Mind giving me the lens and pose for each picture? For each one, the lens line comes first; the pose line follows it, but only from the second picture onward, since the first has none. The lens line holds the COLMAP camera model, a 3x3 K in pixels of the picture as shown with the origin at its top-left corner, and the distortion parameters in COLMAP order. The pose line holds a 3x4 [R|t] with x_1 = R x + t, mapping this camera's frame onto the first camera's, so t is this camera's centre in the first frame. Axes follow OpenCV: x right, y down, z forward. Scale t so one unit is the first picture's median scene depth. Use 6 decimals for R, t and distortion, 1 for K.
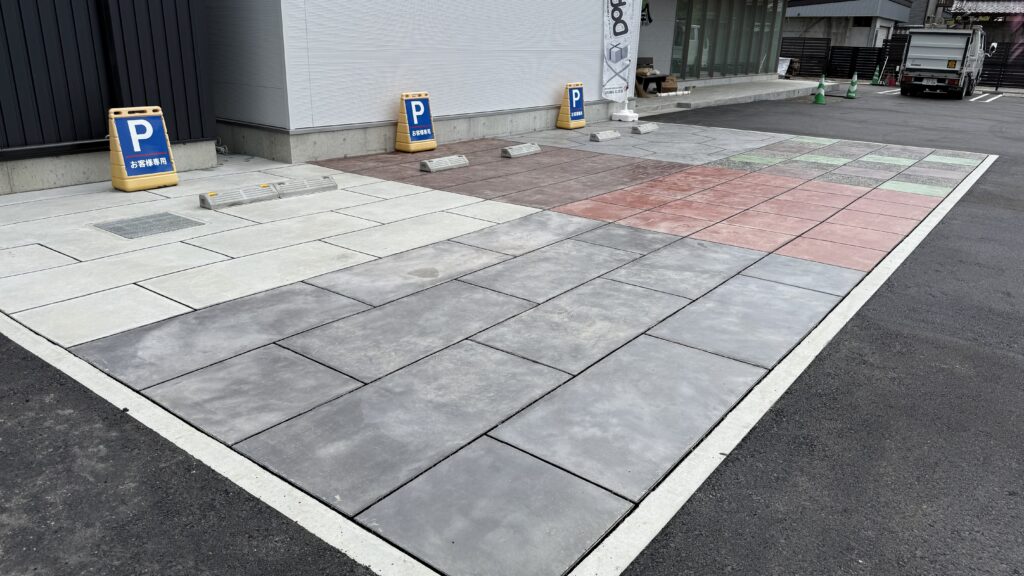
lens RADIAL K [[722.8, 0, 519.5], [0, 722.8, 283.1], [0, 0, 1]] dist [0.084825, -0.148902]
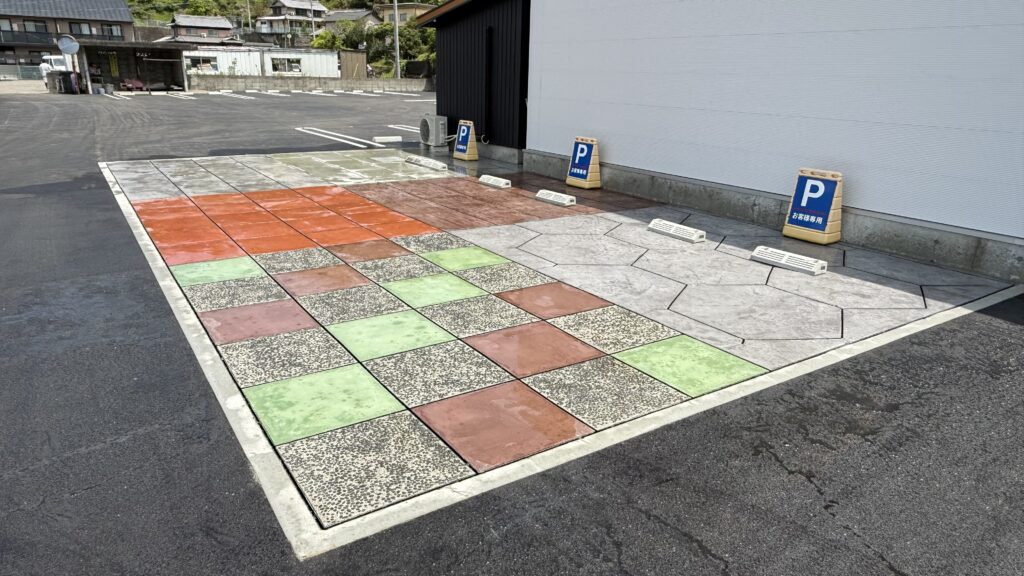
lens RADIAL K [[660.4, 0, 505.7], [0, 660.4, 290.3], [0, 0, 1]] dist [-0.014336, -0.000930]
pose [[-0.340464, 0.258541, -0.904014, 1.286038], [-0.332986, 0.865989, 0.373073, -0.565878], [0.879321, 0.428042, -0.208747, 1.711157]]
